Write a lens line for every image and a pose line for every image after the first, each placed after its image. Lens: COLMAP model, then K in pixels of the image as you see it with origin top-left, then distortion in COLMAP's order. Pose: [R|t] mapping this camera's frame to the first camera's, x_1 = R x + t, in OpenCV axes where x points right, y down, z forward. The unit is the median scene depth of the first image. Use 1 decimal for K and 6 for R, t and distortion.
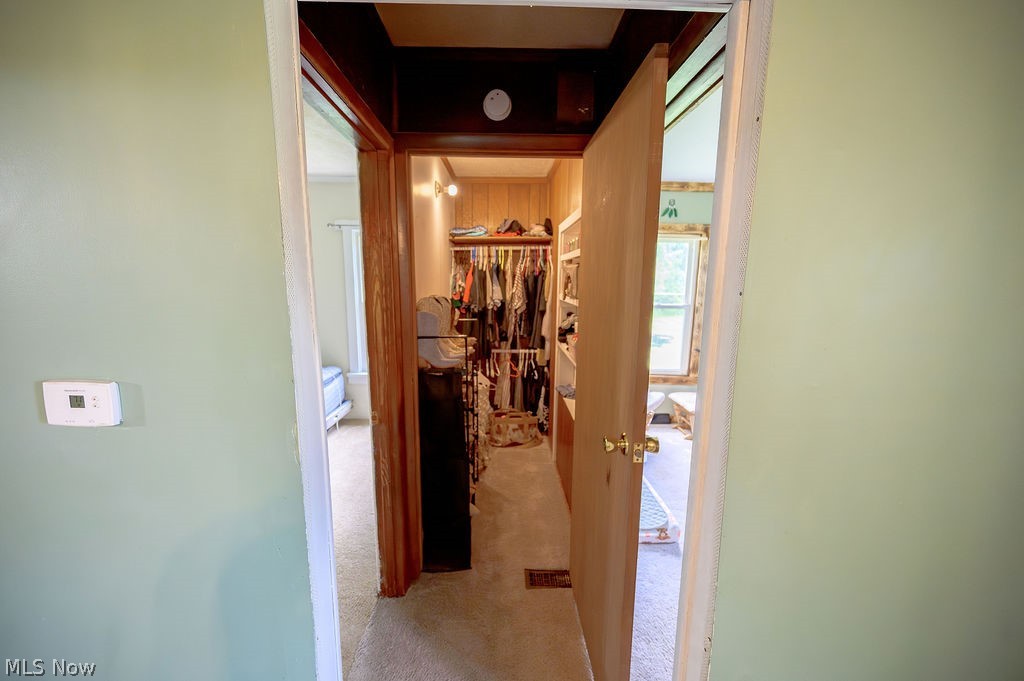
lens RADIAL K [[420.2, 0, 512.0], [0, 420.2, 340.5], [0, 0, 1]] dist [0.001717, -0.000270]
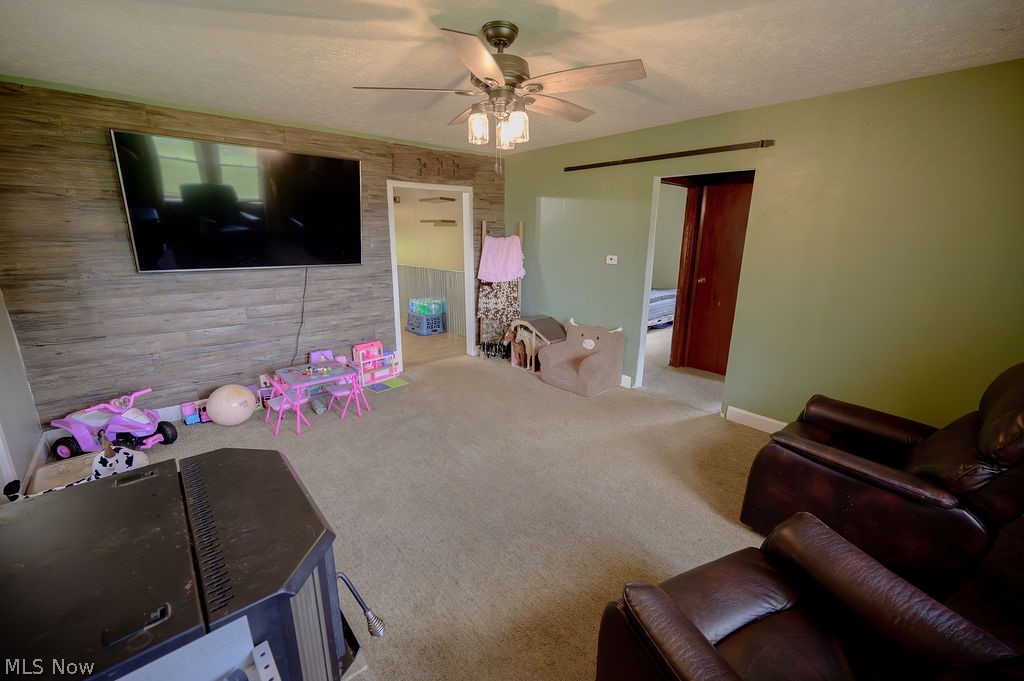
lens RADIAL K [[420.2, 0, 512.0], [0, 420.2, 340.5], [0, 0, 1]] dist [0.001717, -0.000270]
pose [[0.645339, 0.193153, -0.739073, 2.416252], [-0.128717, 0.981166, 0.144031, 0.565414], [0.752974, 0.002183, 0.658047, -3.615961]]
